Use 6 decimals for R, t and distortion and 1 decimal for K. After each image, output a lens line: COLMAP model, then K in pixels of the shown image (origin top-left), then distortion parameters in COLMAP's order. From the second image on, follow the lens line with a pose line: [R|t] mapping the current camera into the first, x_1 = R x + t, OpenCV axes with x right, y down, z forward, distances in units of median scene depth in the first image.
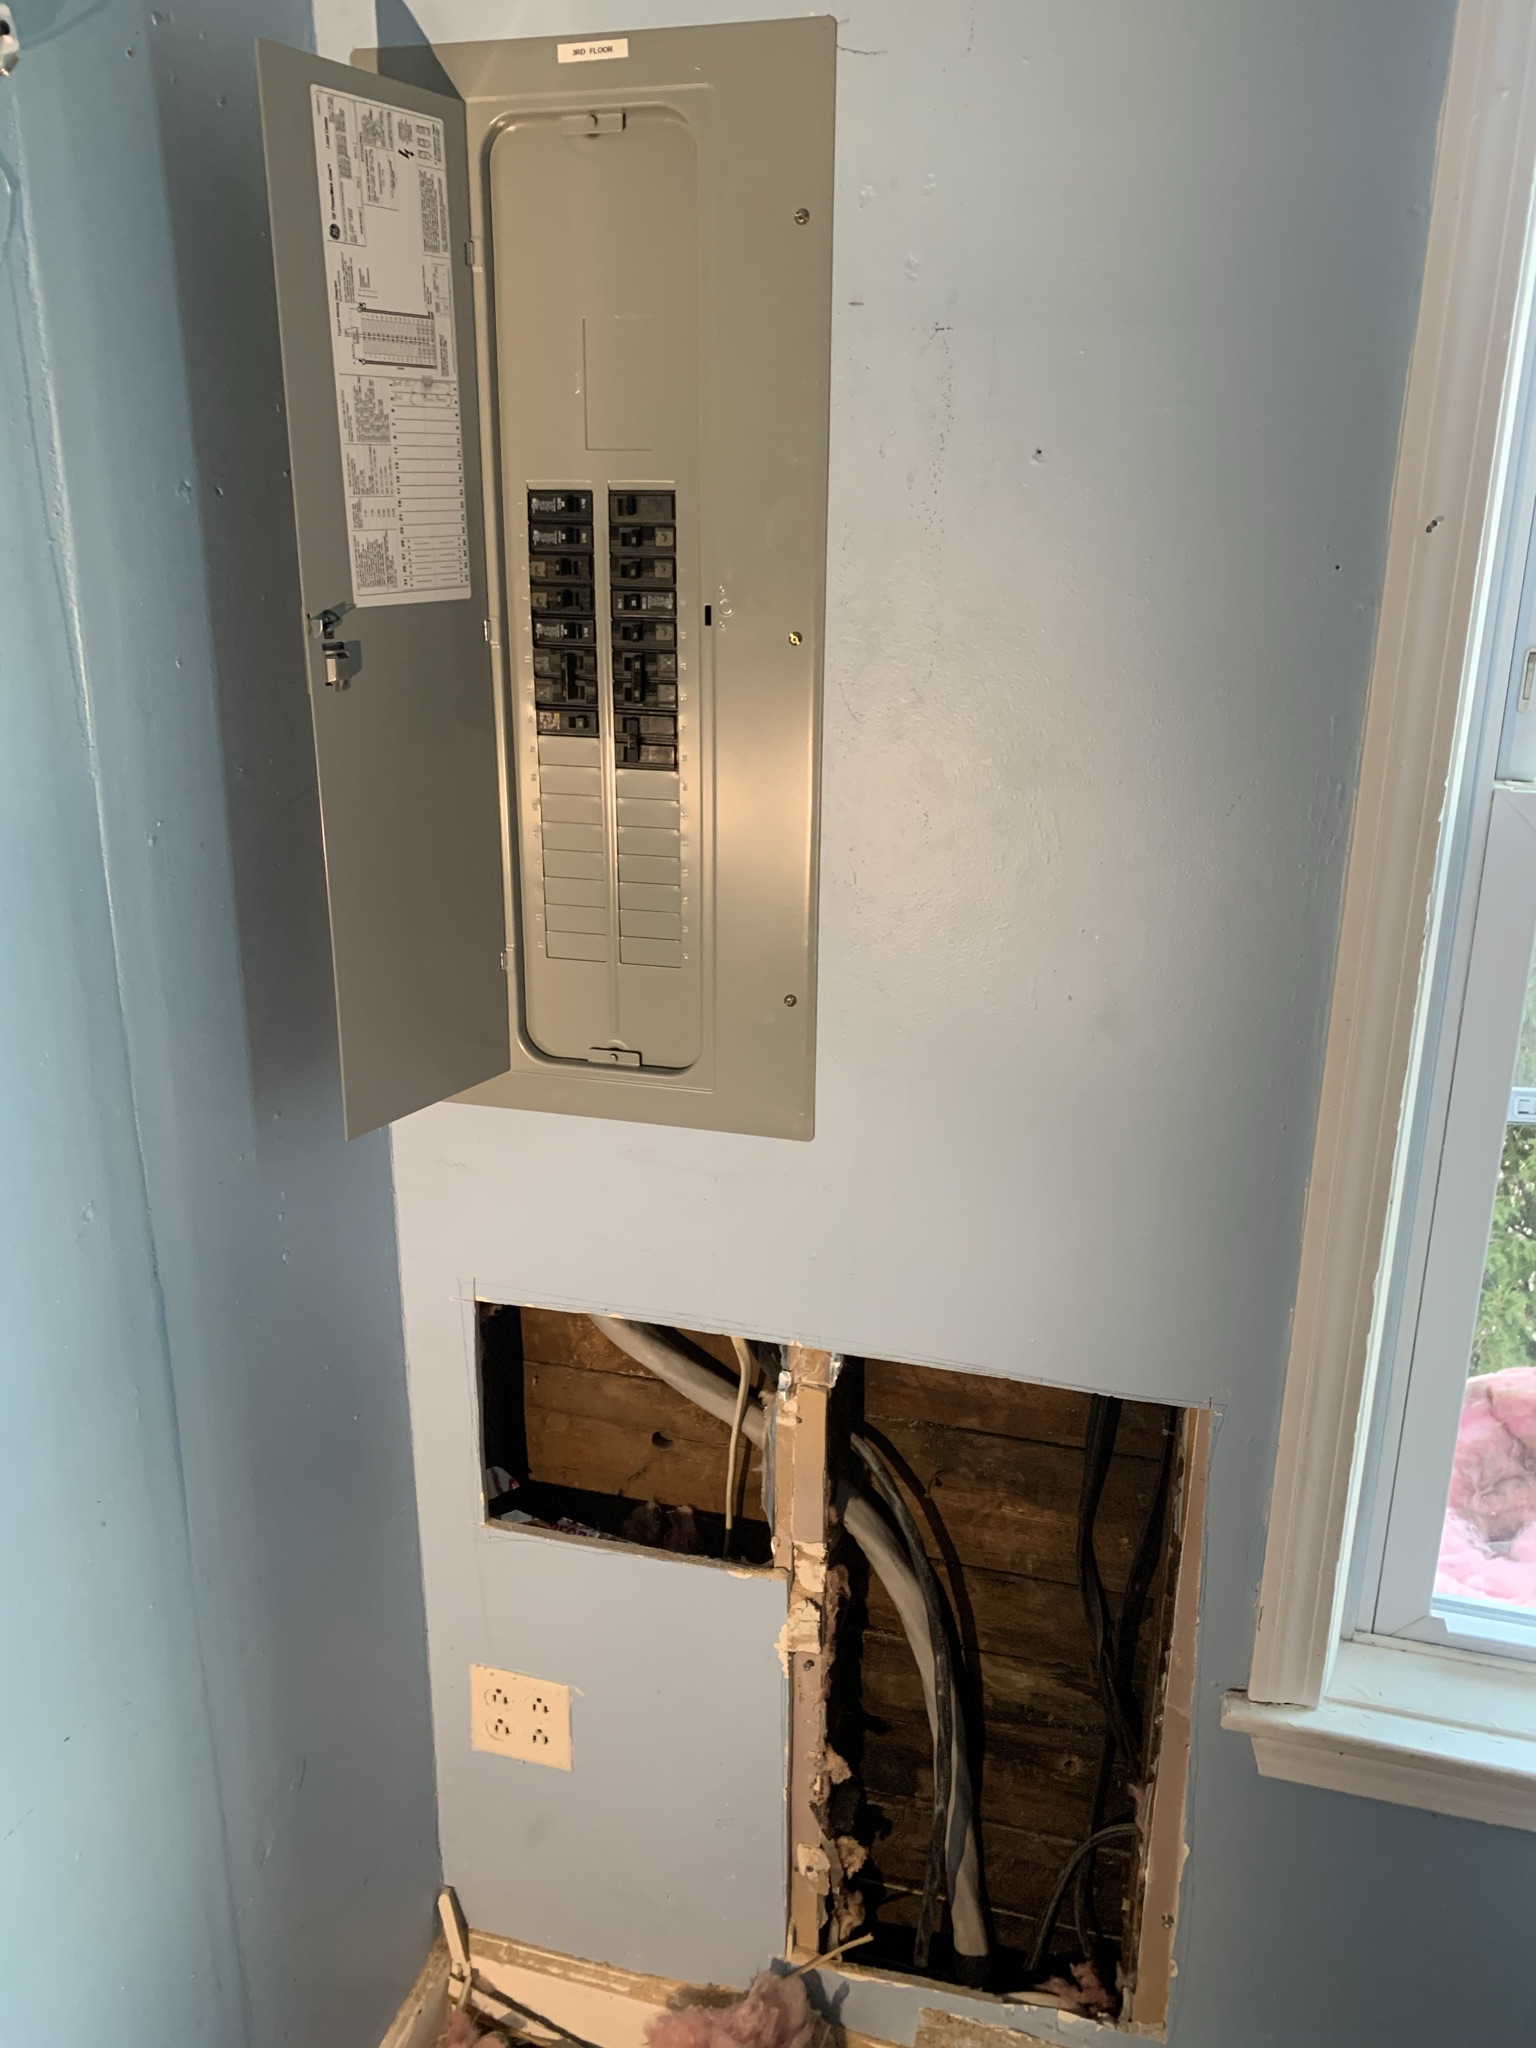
lens RADIAL K [[1575.1, 0, 768.0], [0, 1575.1, 1024.0], [0, 0, 1]] dist [0.002657, -0.007024]
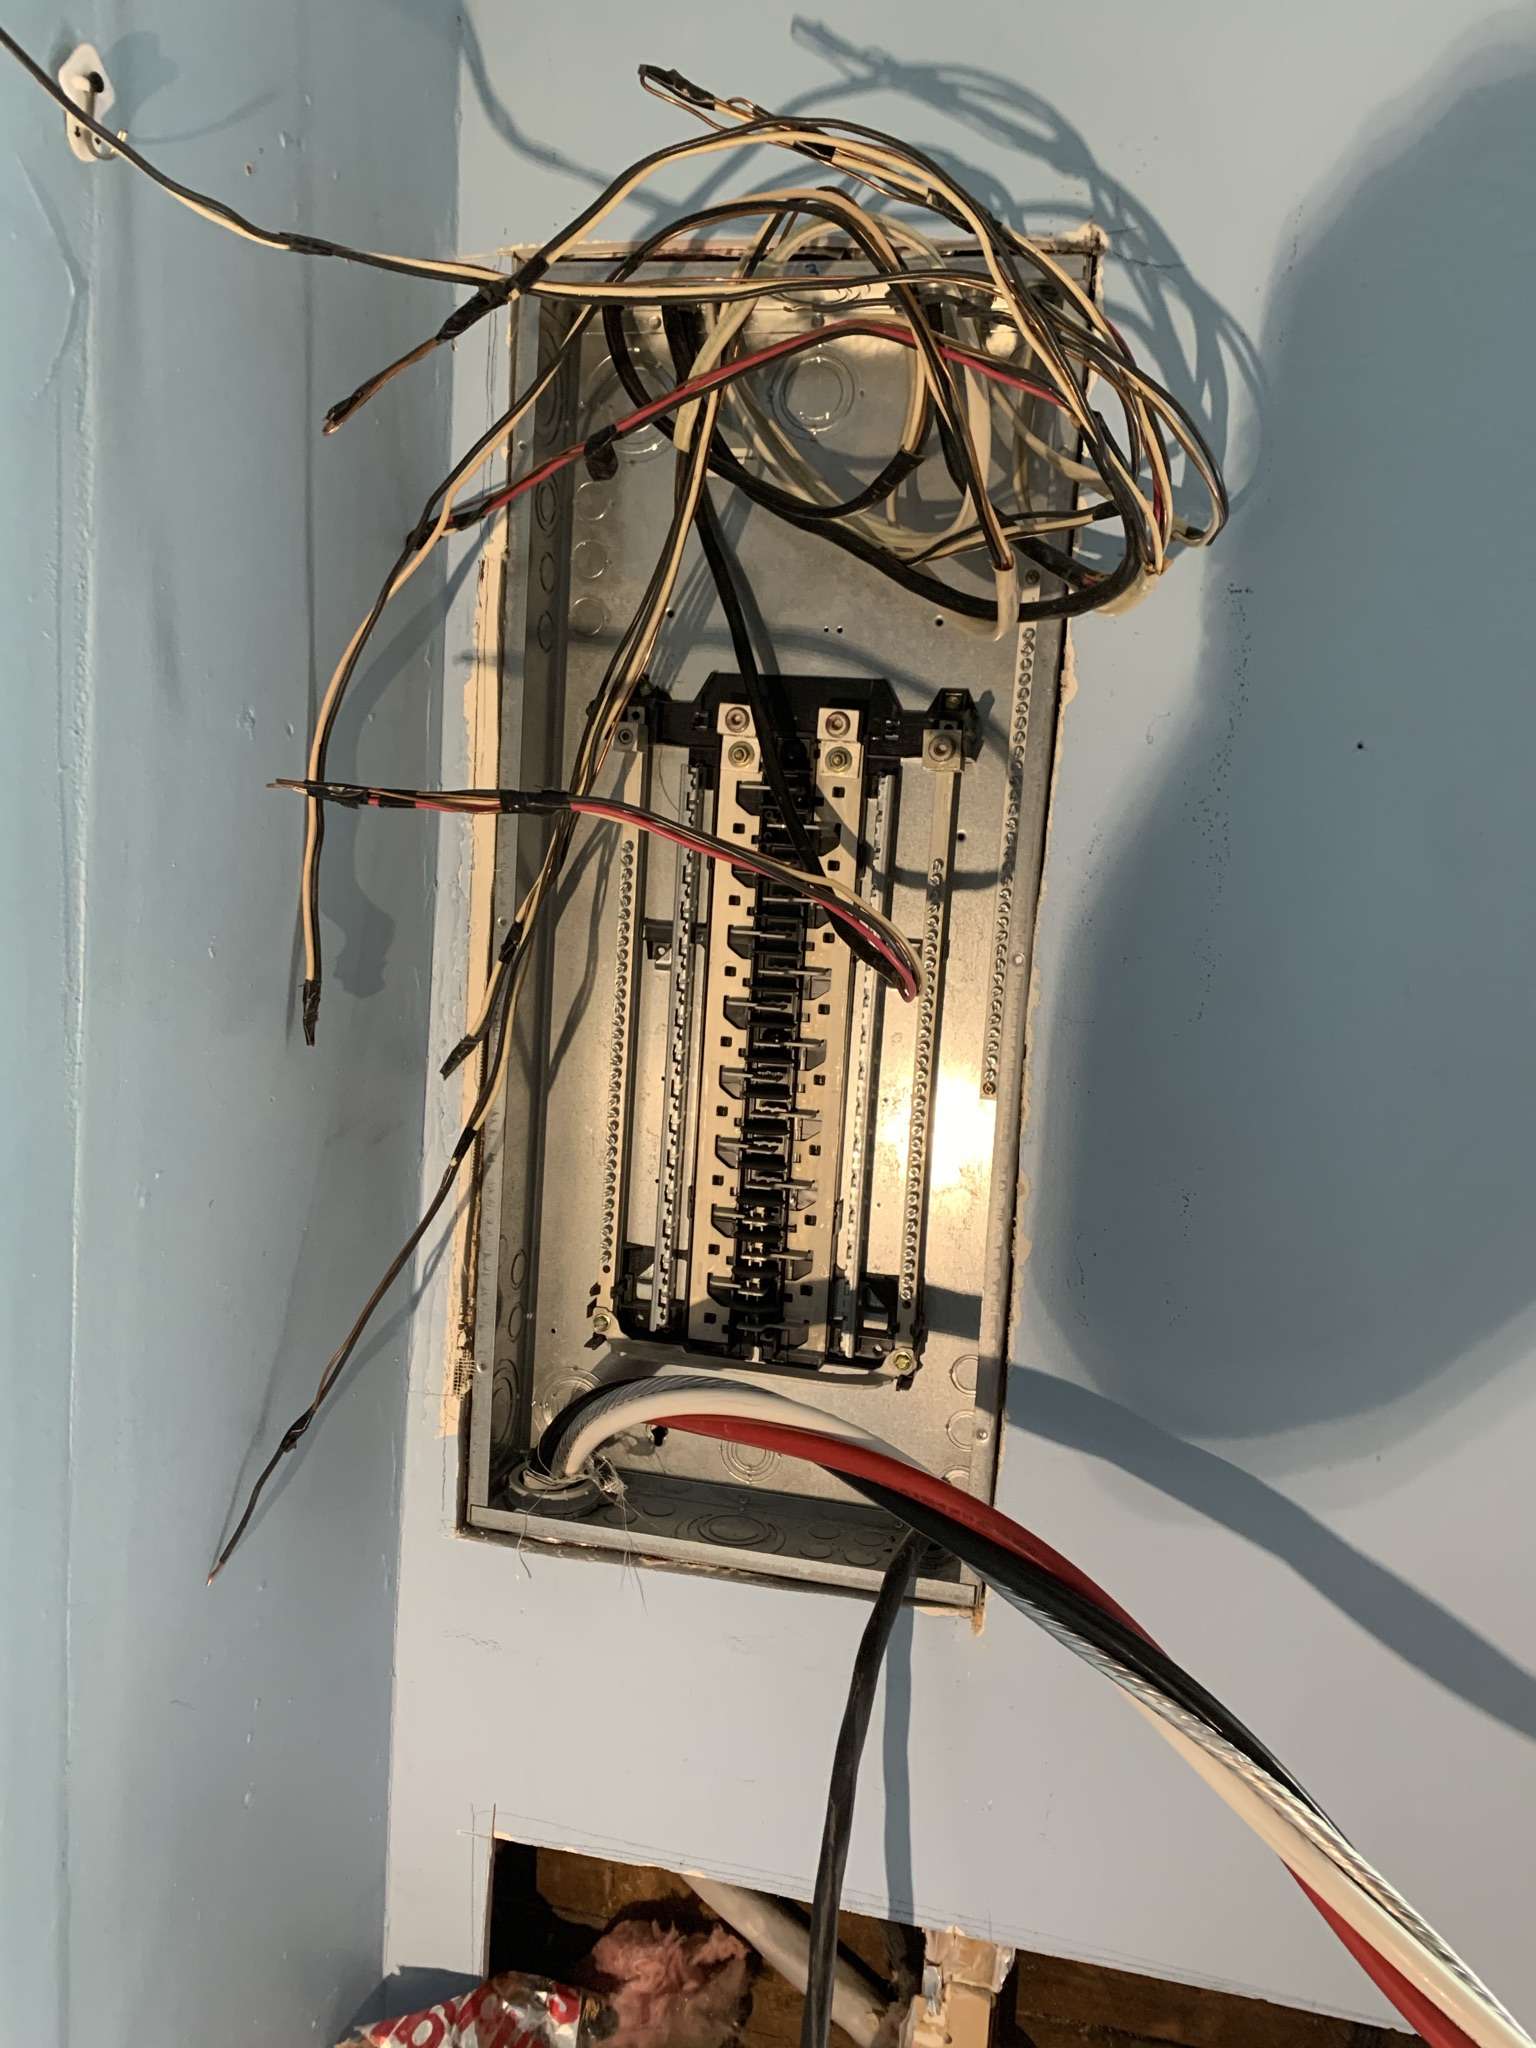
lens RADIAL K [[1575.1, 0, 768.0], [0, 1575.1, 1024.0], [0, 0, 1]] dist [0.002657, -0.007024]
pose [[0.997456, 0.049666, 0.051127, -0.153085], [-0.038231, 0.978154, -0.204334, -0.059326], [-0.060159, 0.201860, 0.977565, 0.285953]]
